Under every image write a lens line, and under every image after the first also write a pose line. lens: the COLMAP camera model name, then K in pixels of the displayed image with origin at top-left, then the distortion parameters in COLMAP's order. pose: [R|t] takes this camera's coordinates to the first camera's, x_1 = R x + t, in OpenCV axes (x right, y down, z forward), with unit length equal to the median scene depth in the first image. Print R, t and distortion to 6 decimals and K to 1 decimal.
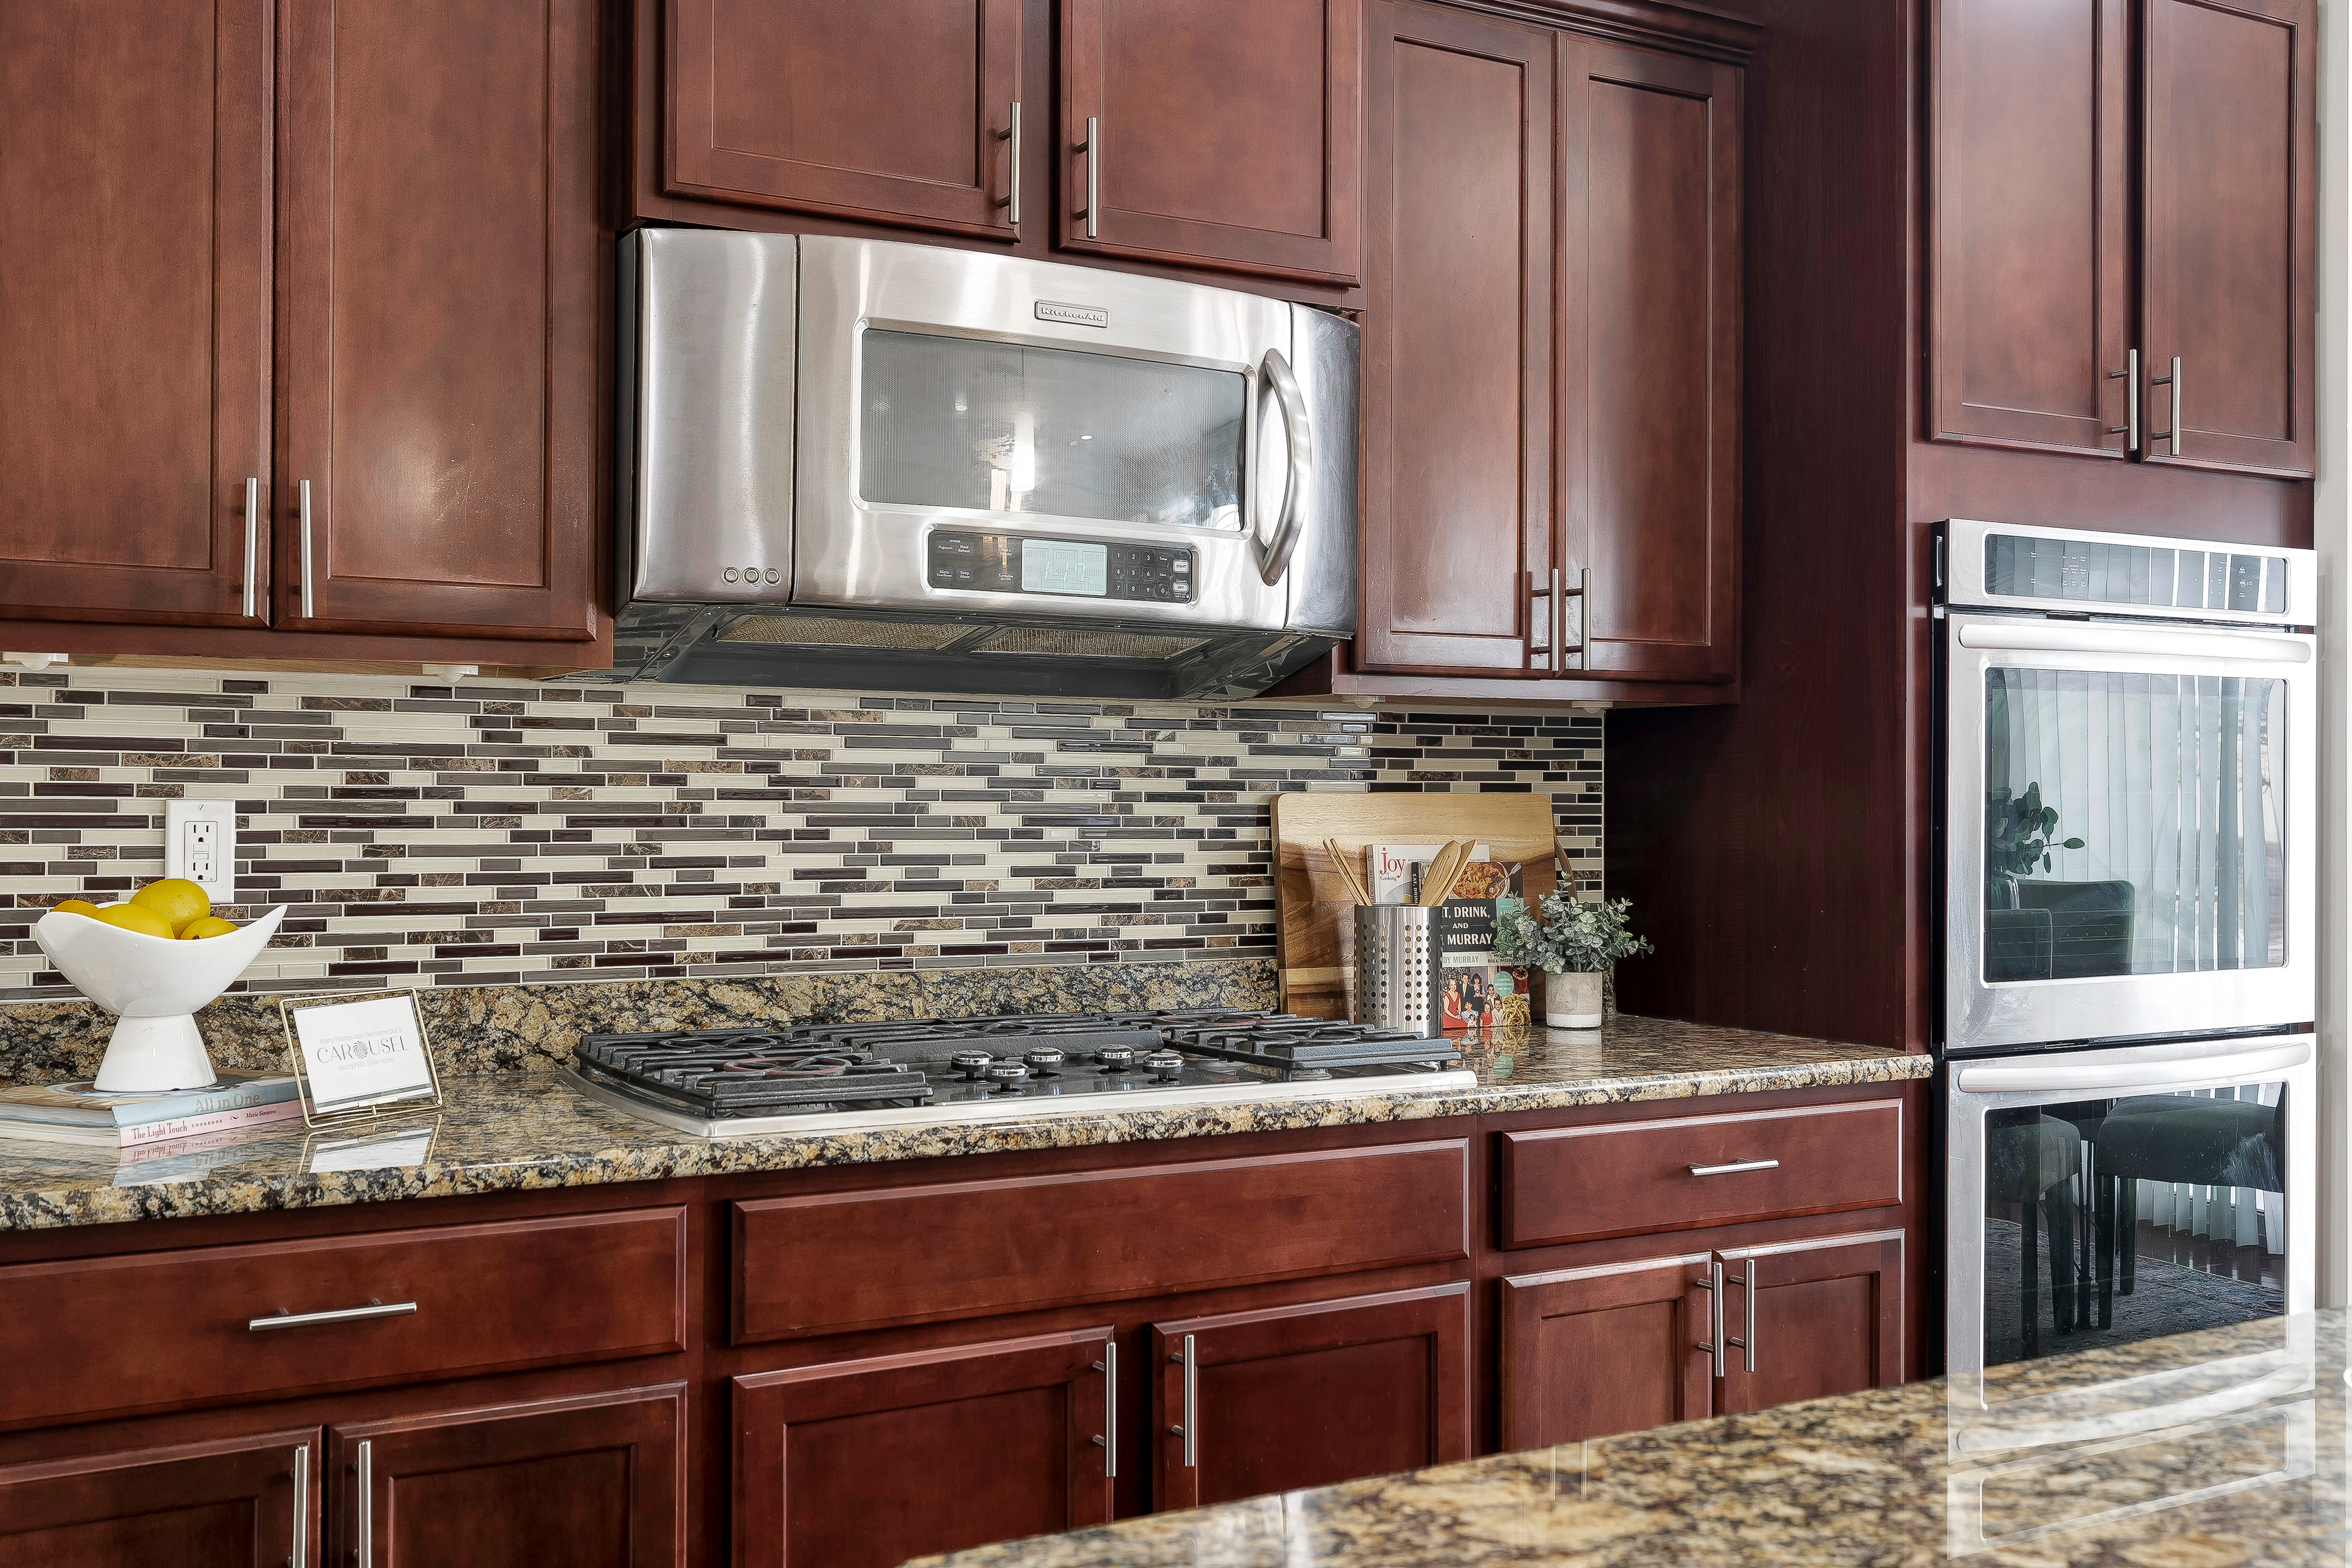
lens RADIAL K [[2307.3, 0, 1176.1], [0, 2307.3, 774.7], [0, 0, 1]] dist [0.015542, 0.000000]
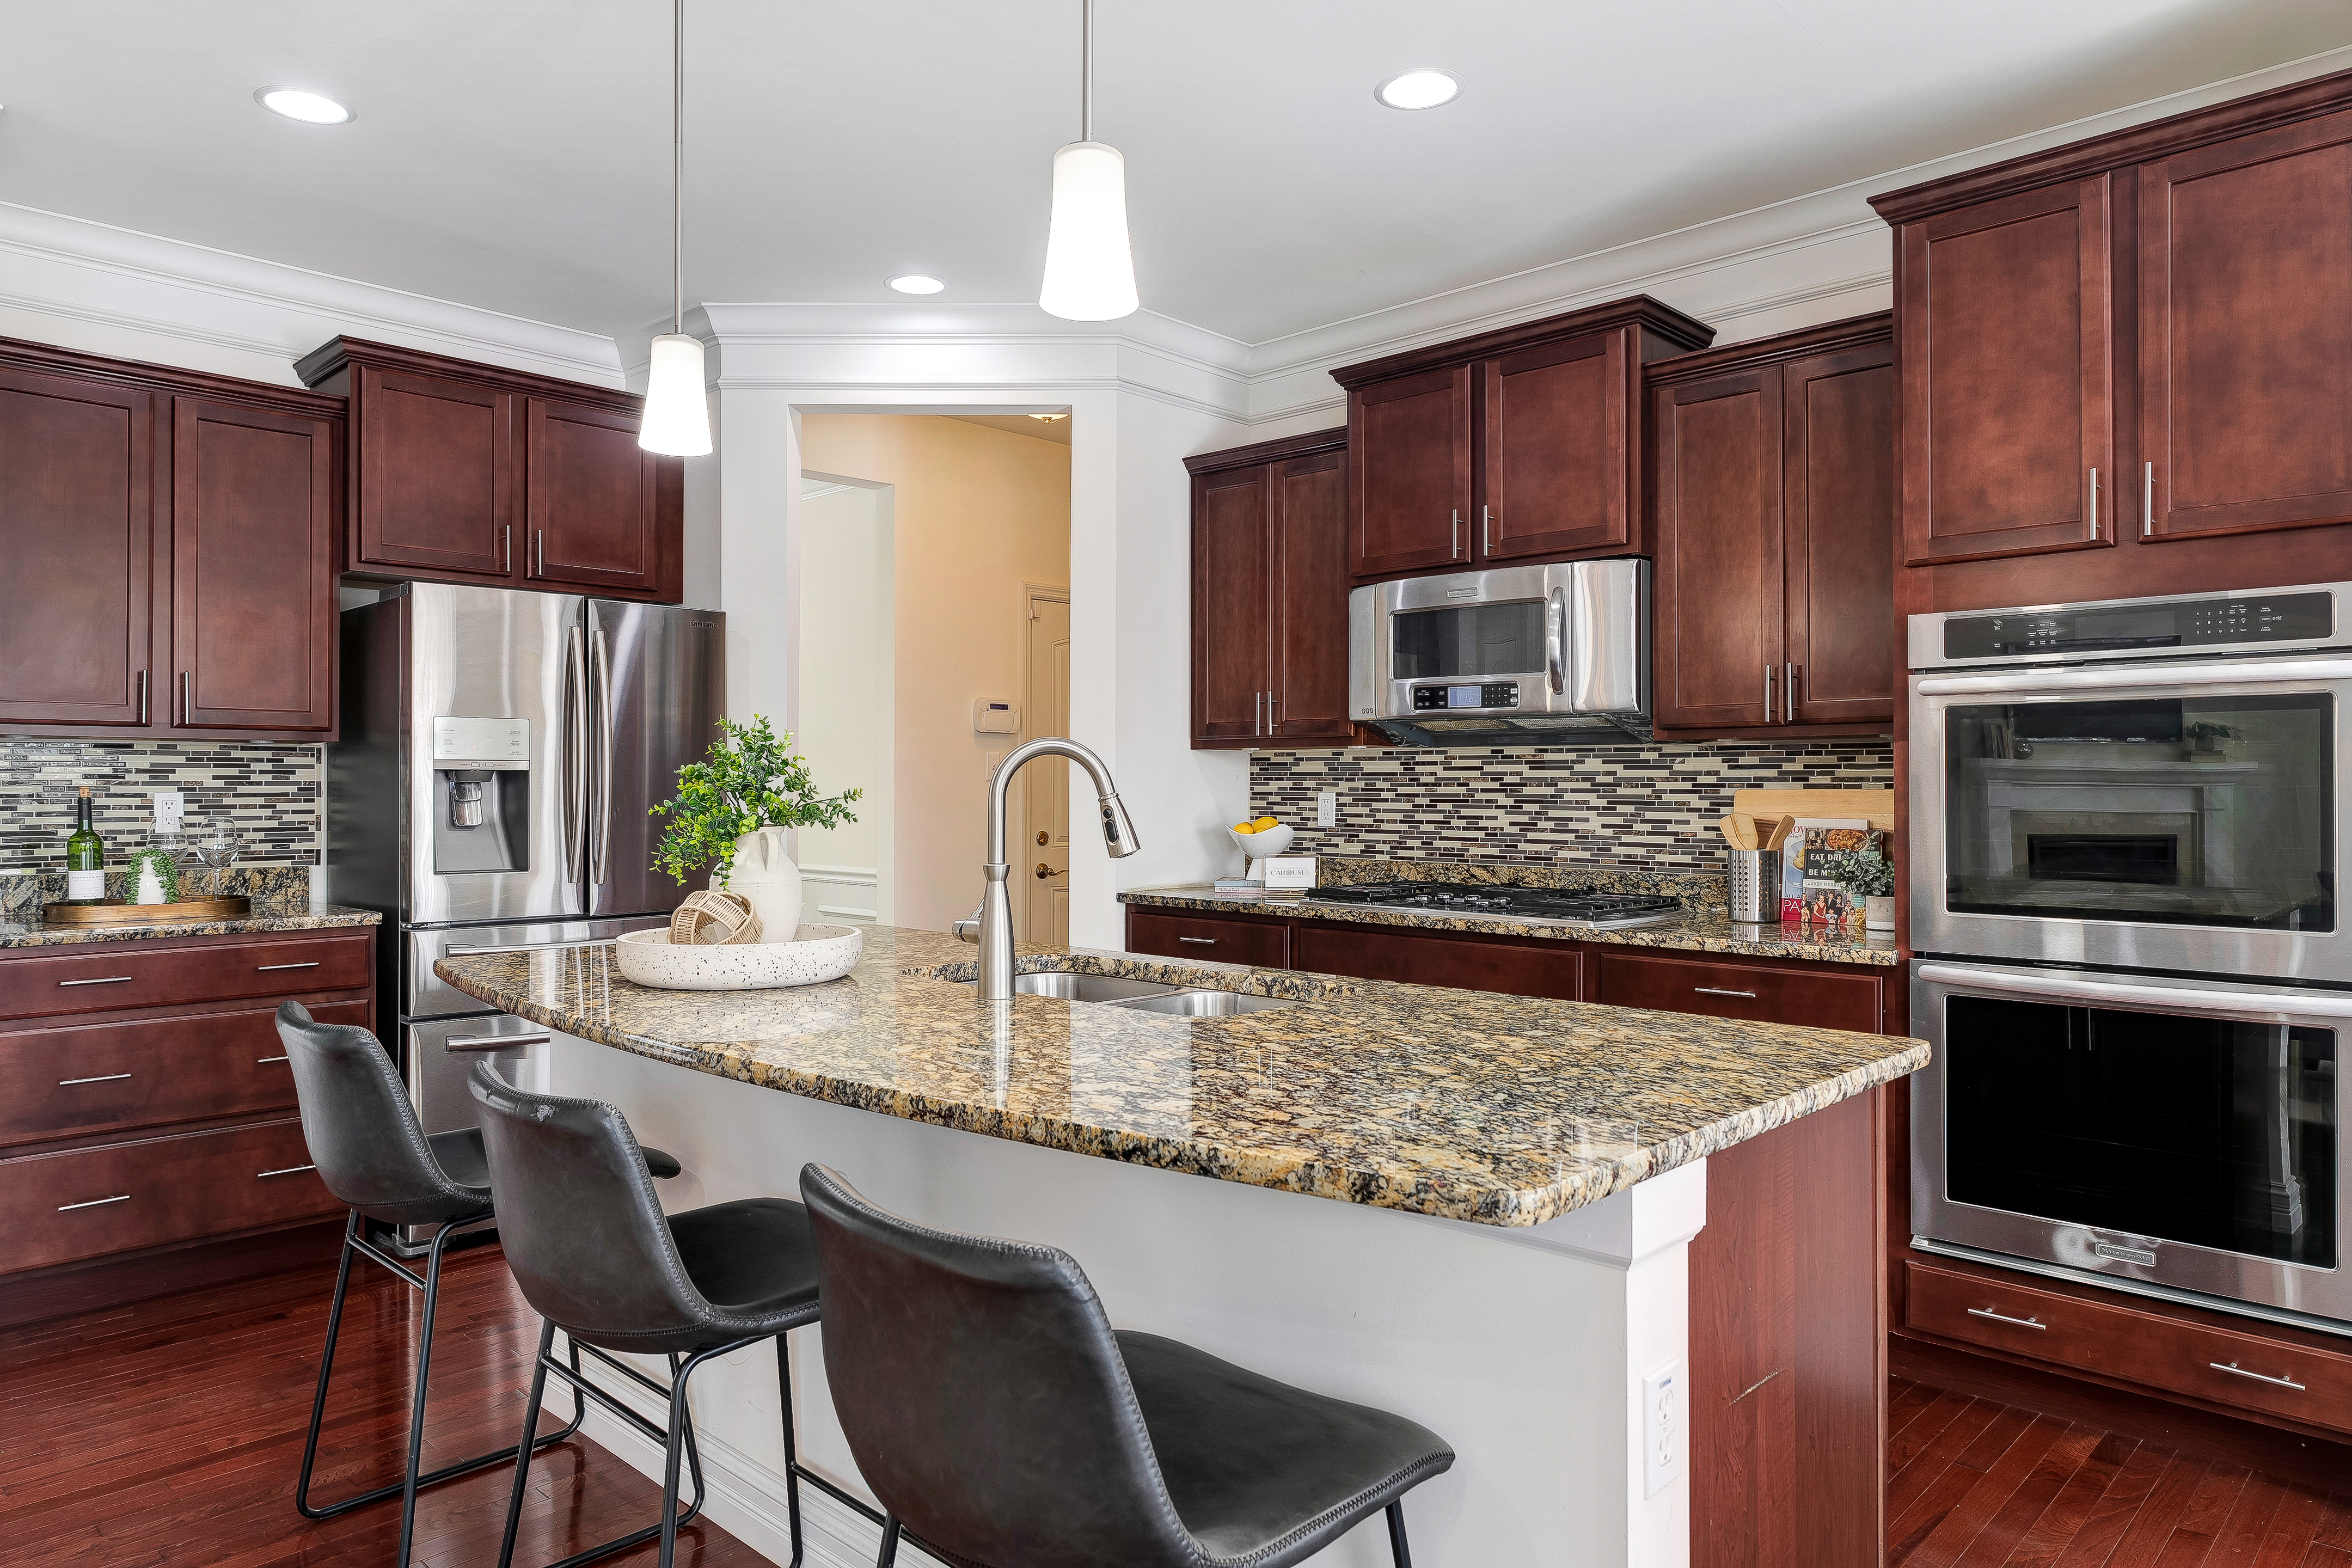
lens RADIAL K [[1488.9, 0, 1175.5], [0, 1488.9, 785.2], [0, 0, 1]] dist [0.004673, 0.001708]
pose [[0.271995, -0.004737, -0.962287, 1.227999], [0.007789, 0.999966, -0.002721, 0.004886], [0.962267, -0.006755, 0.272023, 0.249855]]
